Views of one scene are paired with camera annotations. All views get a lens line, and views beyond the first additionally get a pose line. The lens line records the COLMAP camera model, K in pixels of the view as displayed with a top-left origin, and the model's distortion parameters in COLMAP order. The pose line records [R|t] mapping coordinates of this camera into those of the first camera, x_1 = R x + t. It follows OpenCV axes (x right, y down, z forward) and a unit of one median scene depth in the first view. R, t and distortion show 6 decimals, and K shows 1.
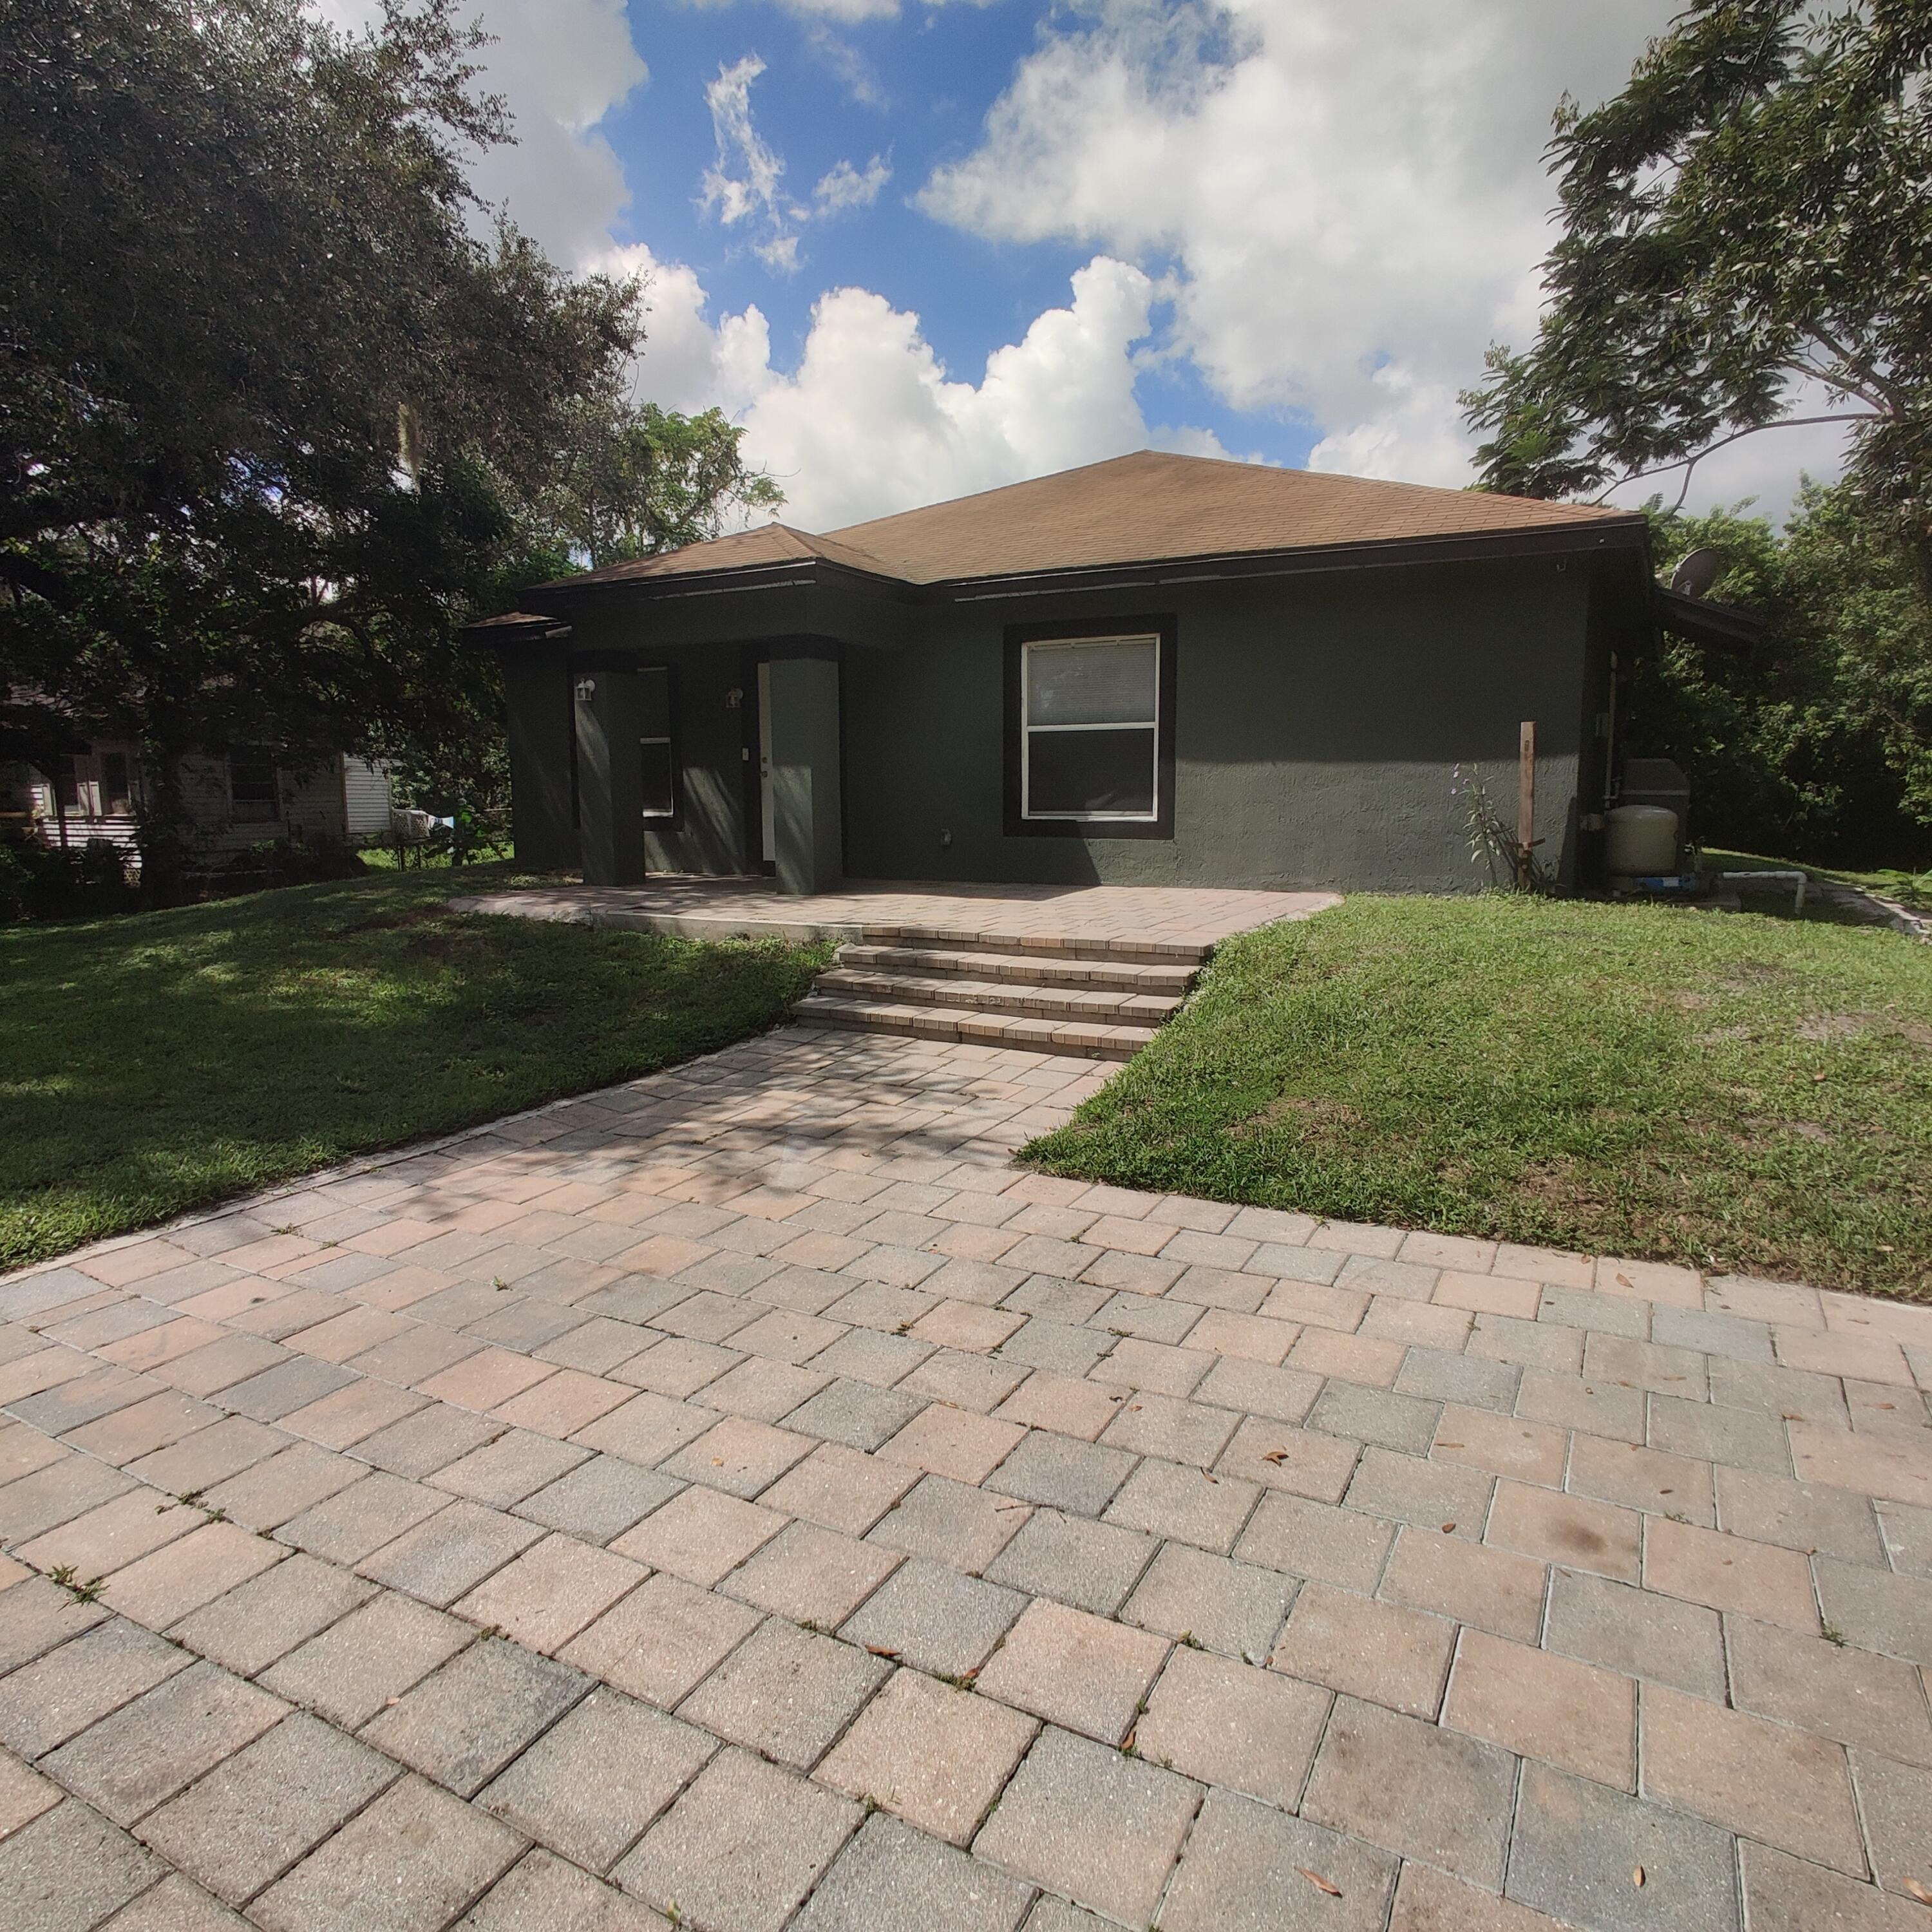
lens RADIAL K [[1267.8, 0, 964.5], [0, 1267.8, 966.9], [0, 0, 1]] dist [-0.025915, 0.027724]
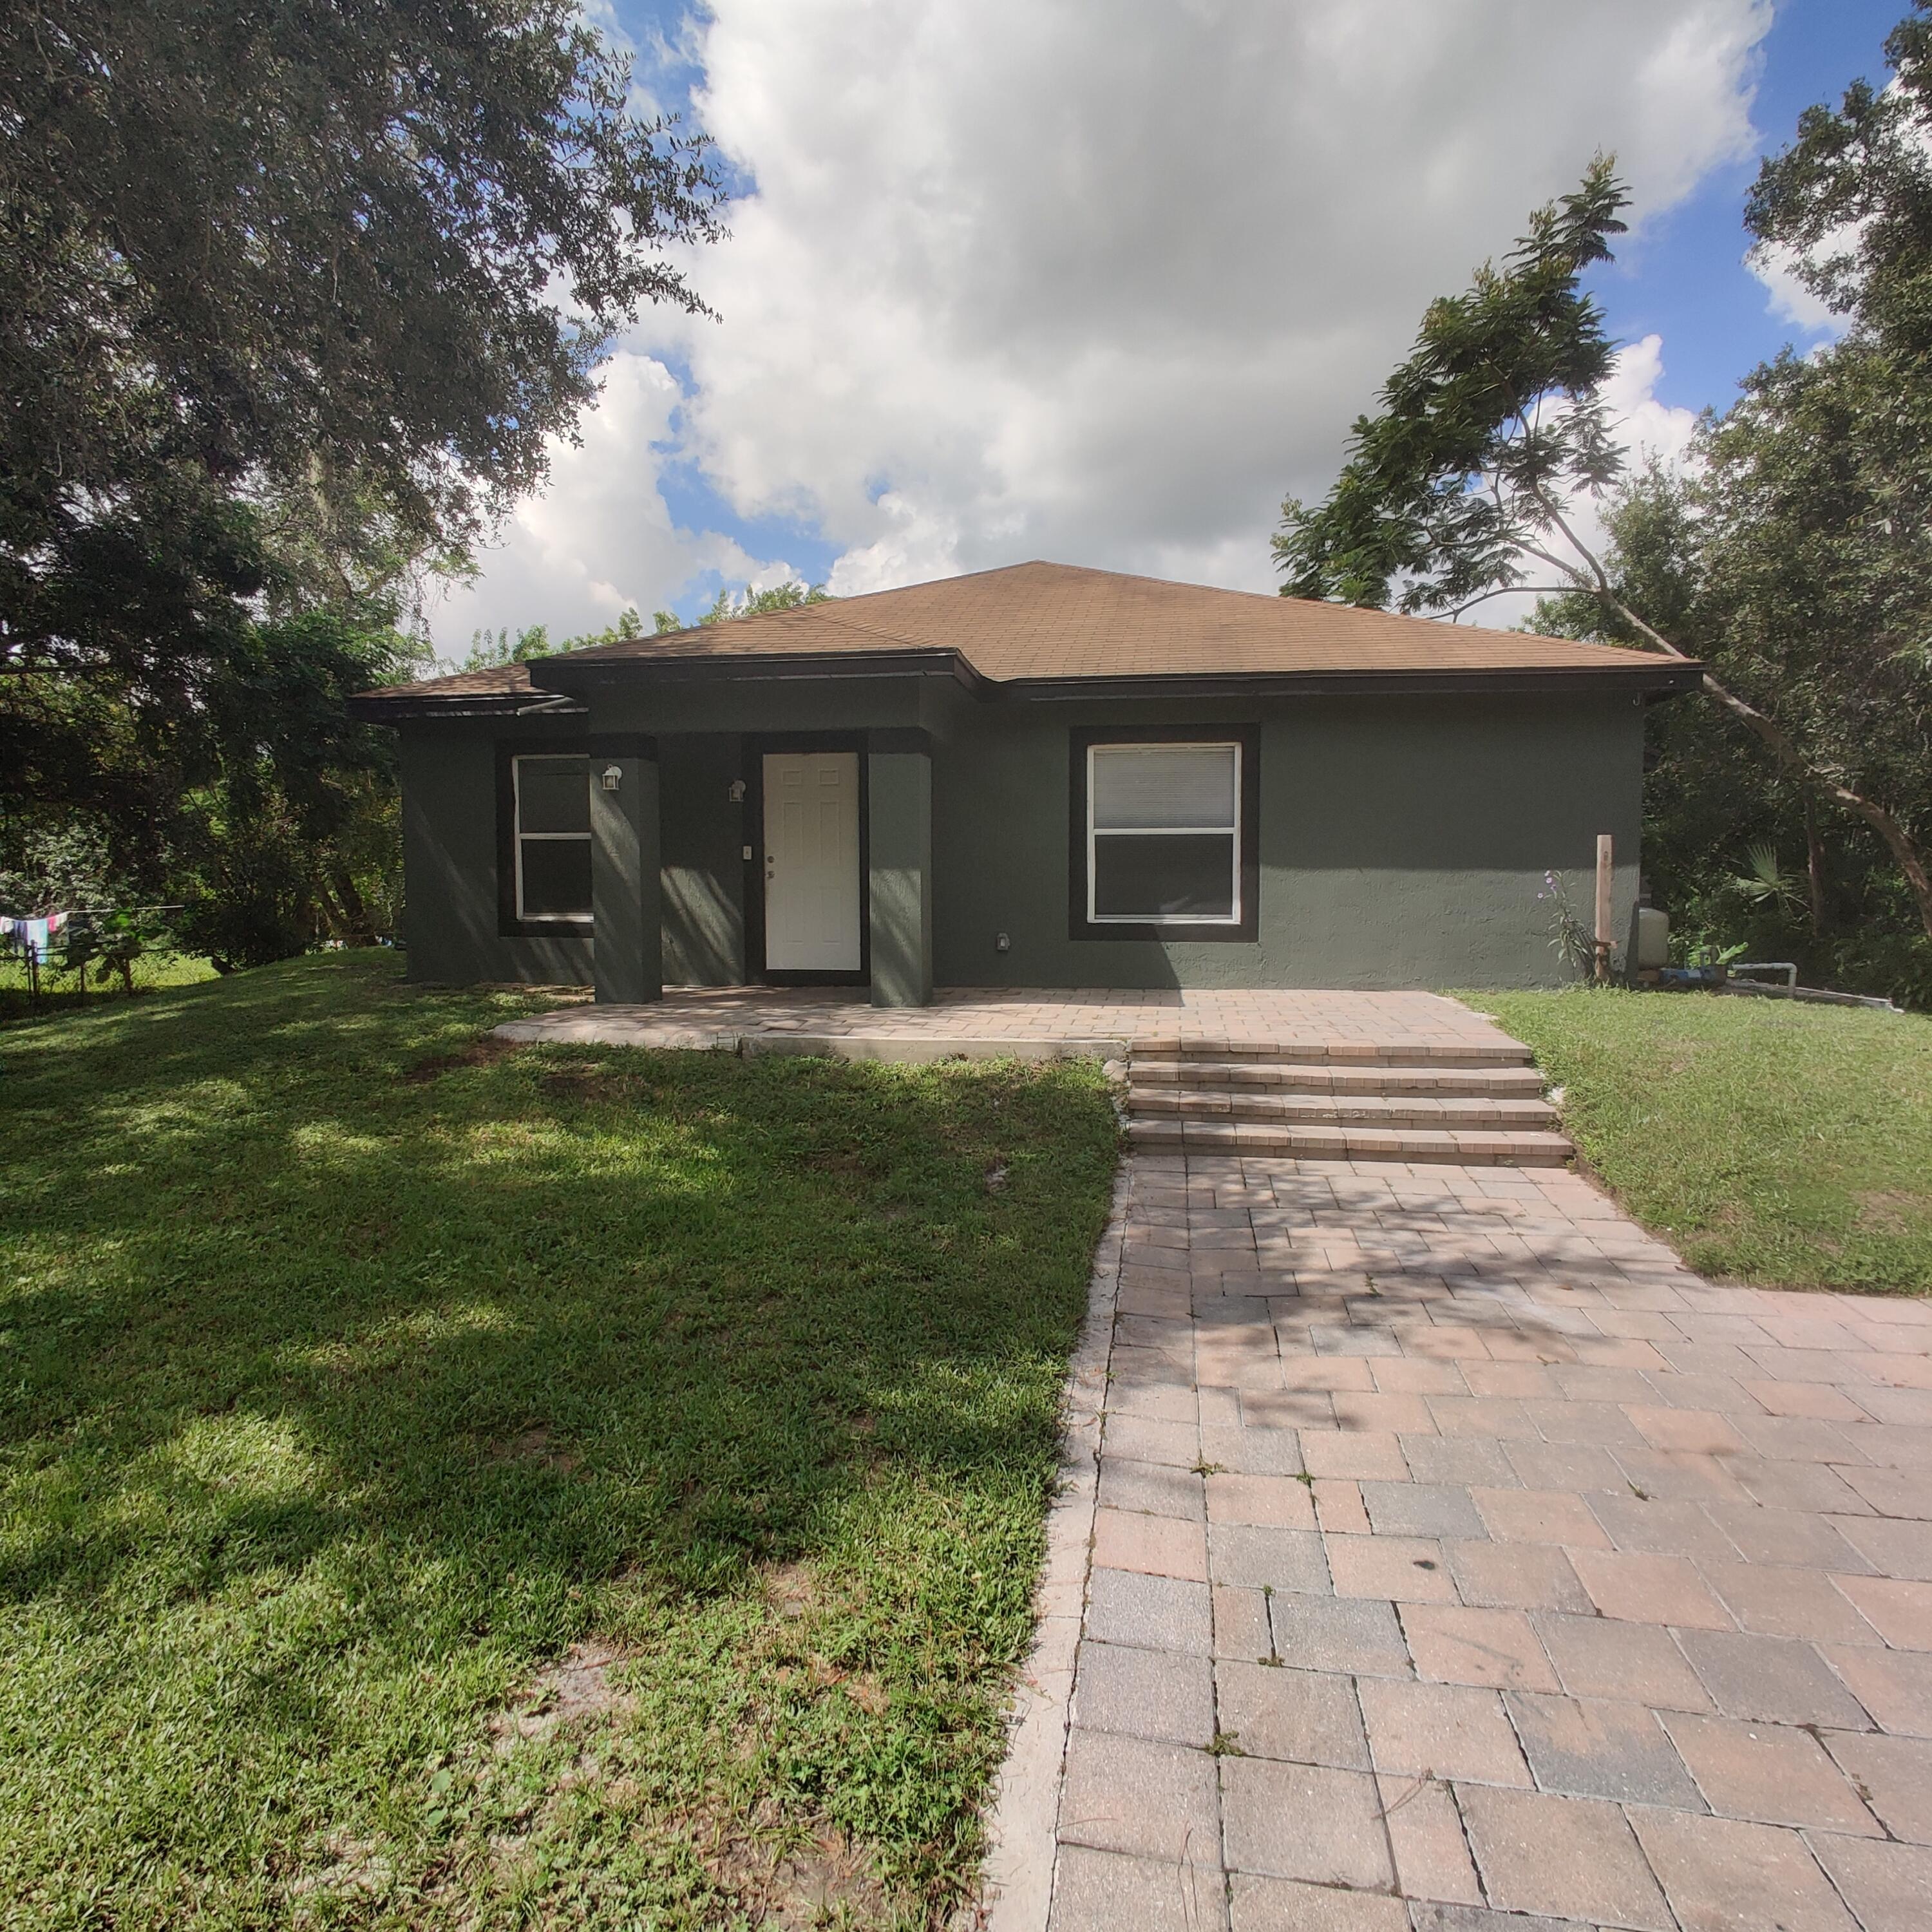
lens RADIAL K [[1267.8, 0, 970.8], [0, 1267.8, 962.8], [0, 0, 1]] dist [-0.025915, 0.027724]
pose [[0.938132, -0.018462, 0.345786, -0.746795], [0.044847, 0.996645, -0.068459, -0.045270], [-0.343362, 0.079731, 0.935813, 0.232104]]
